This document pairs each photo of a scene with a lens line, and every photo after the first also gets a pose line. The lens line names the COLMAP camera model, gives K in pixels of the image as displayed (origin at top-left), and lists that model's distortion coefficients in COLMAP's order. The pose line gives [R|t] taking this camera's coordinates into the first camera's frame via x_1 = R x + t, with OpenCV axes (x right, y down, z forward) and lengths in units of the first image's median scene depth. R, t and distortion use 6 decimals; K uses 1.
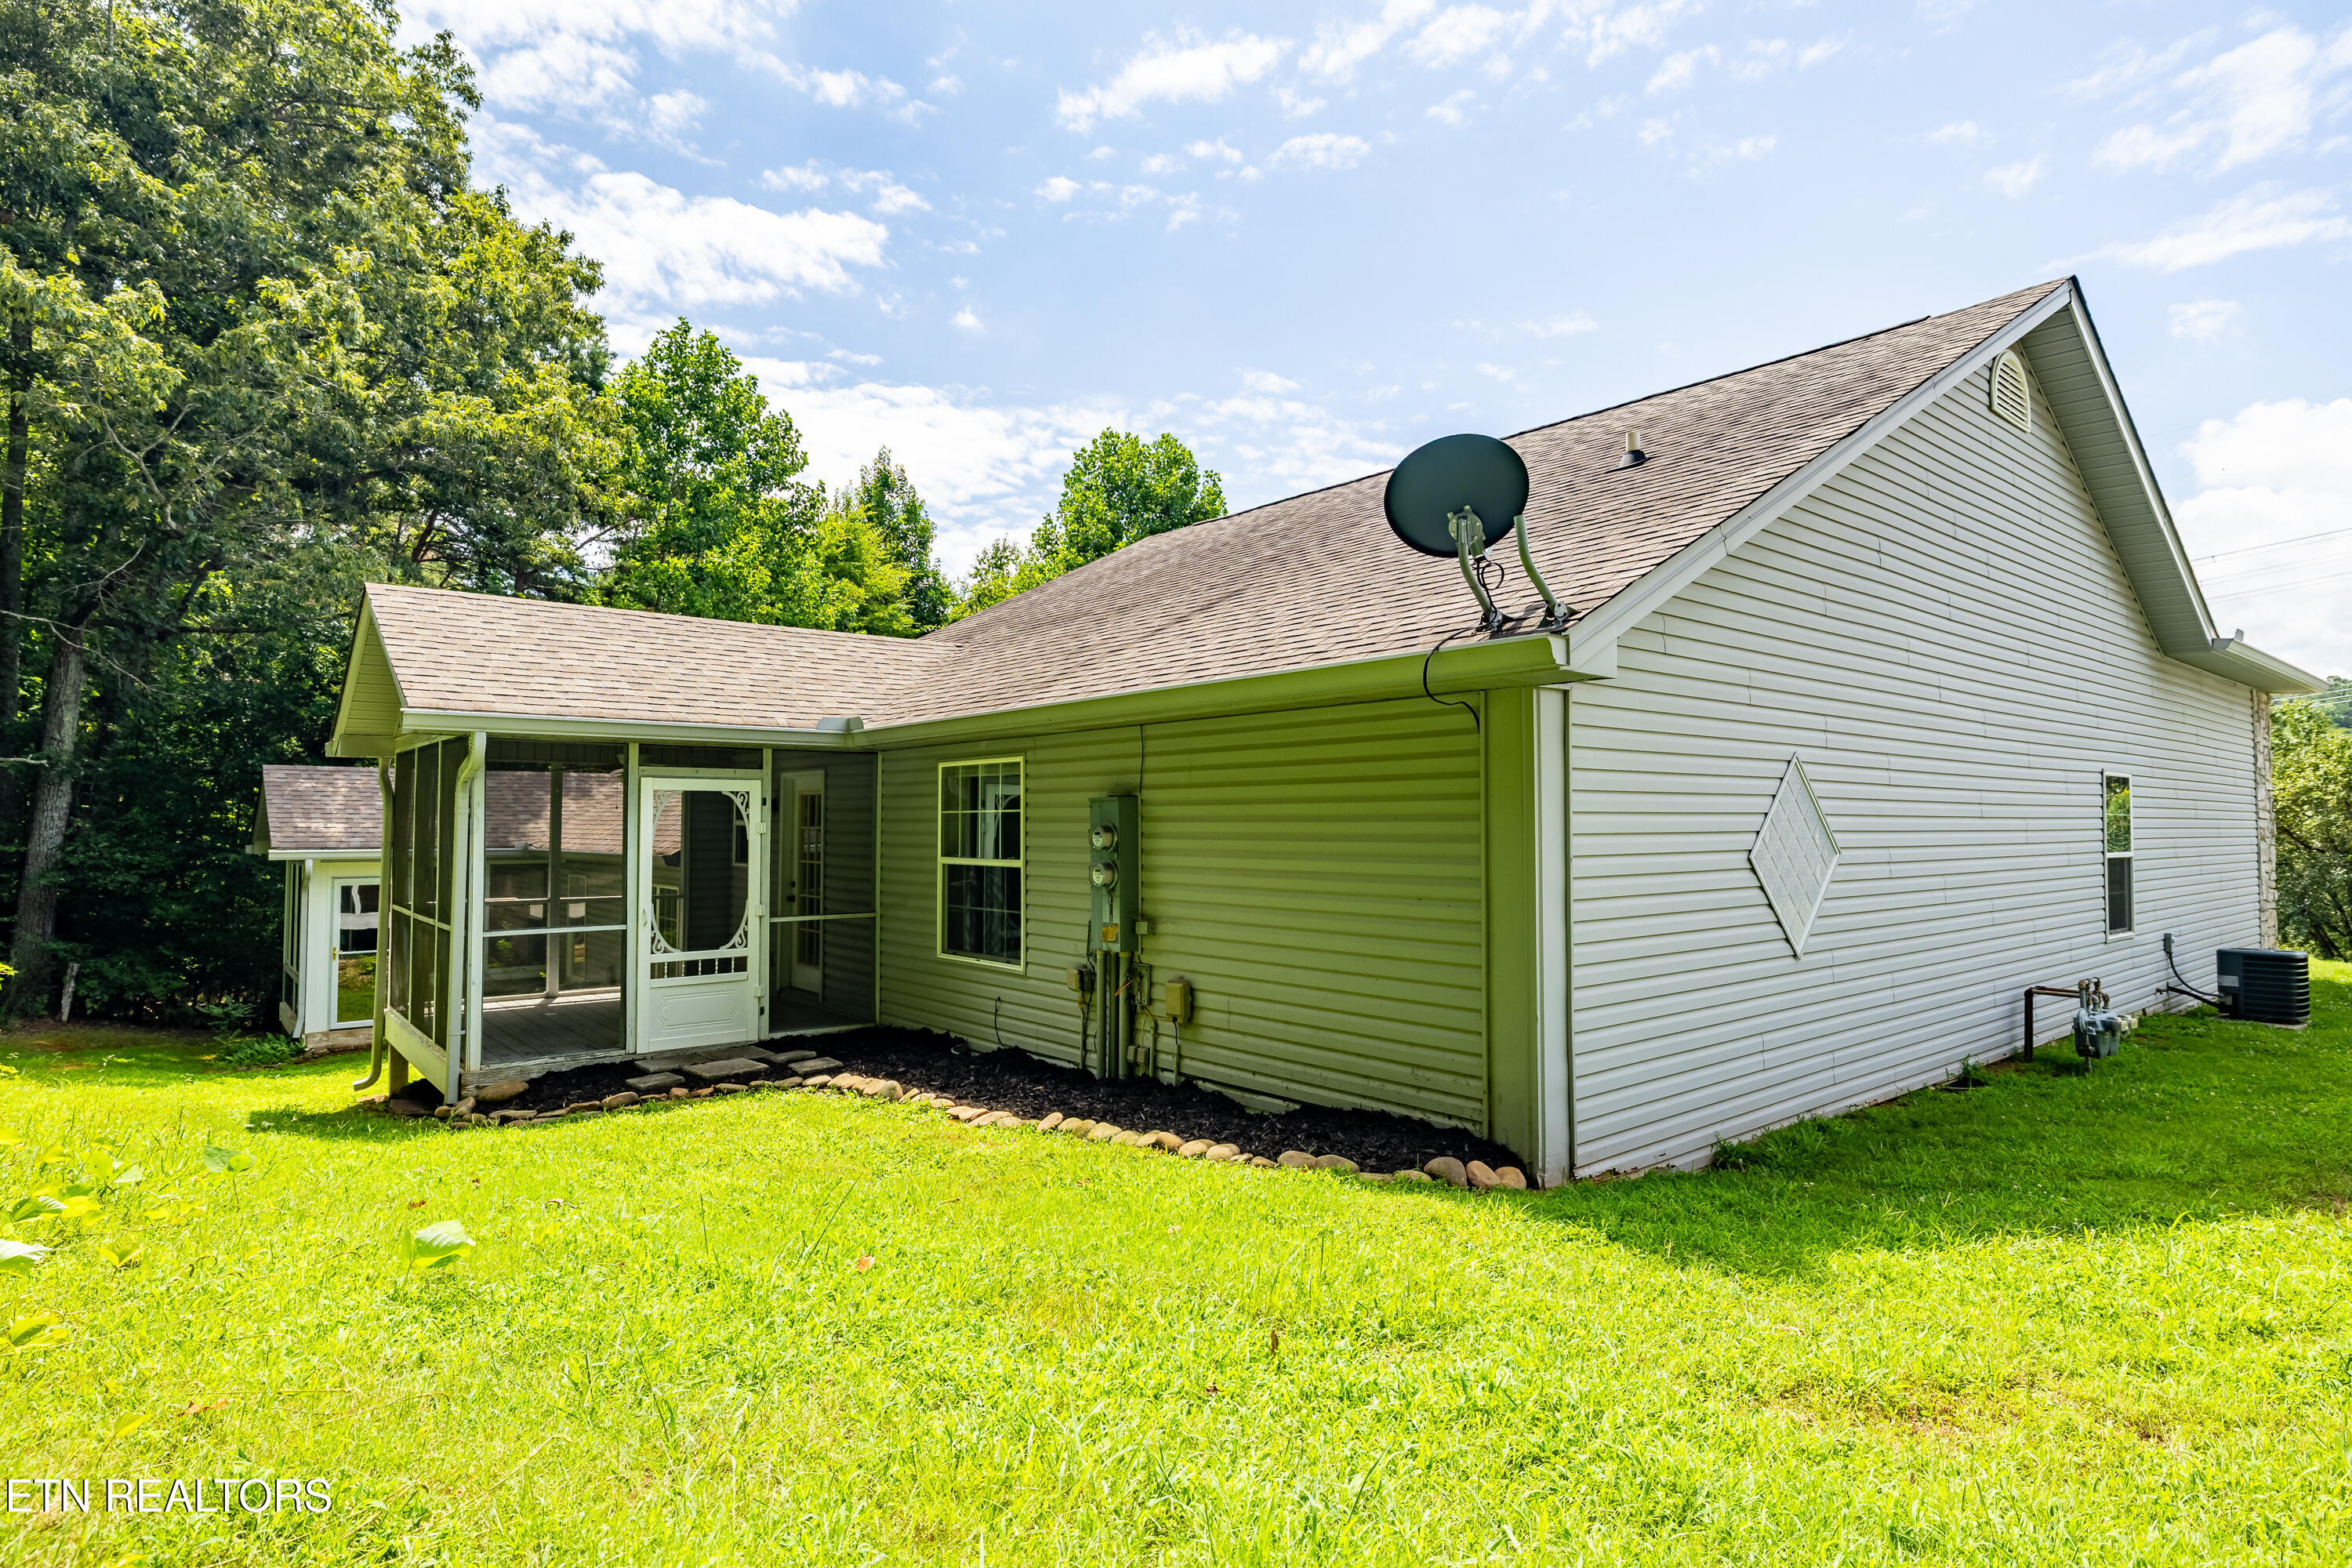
lens RADIAL K [[1229.0, 0, 1175.9], [0, 1229.0, 786.4], [0, 0, 1]] dist [-0.002485, -0.000061]
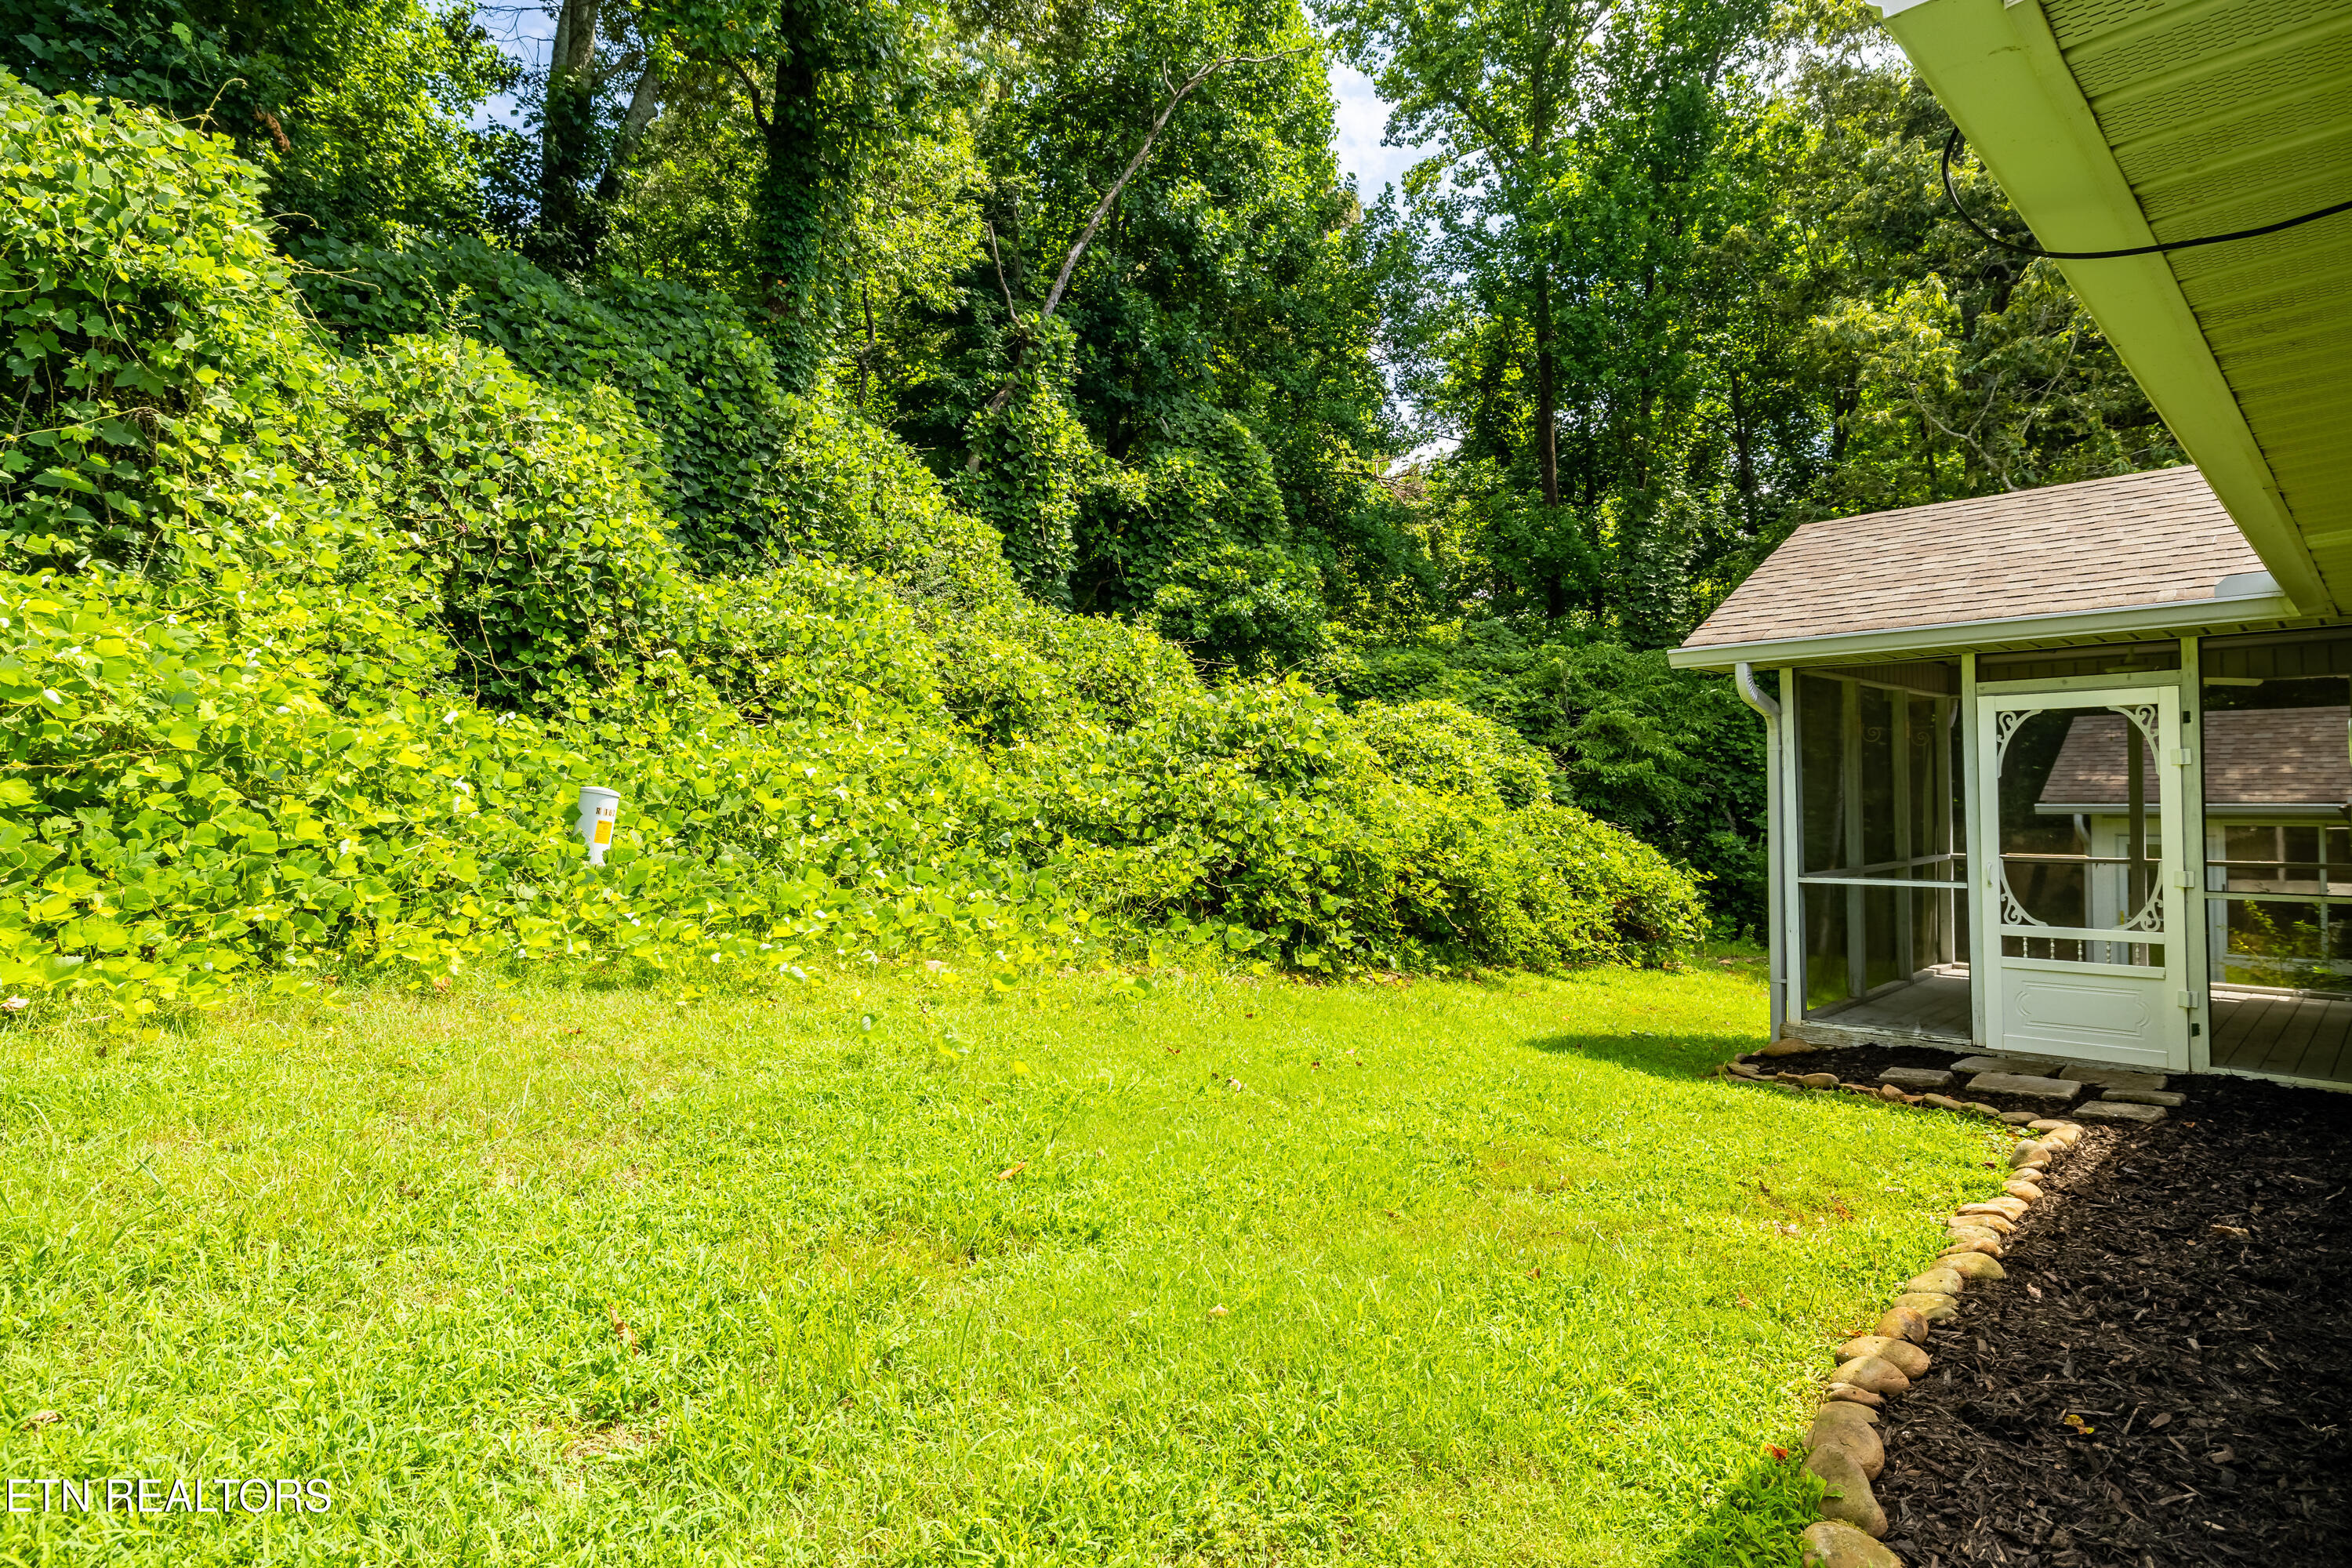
lens RADIAL K [[1229.0, 0, 1176.3], [0, 1229.0, 782.4], [0, 0, 1]] dist [-0.002485, -0.000061]
pose [[0.083304, -0.006180, -0.996505, 0.295264], [0.046323, 0.998924, -0.002323, 0.025397], [0.995447, -0.045968, 0.083501, 0.417125]]
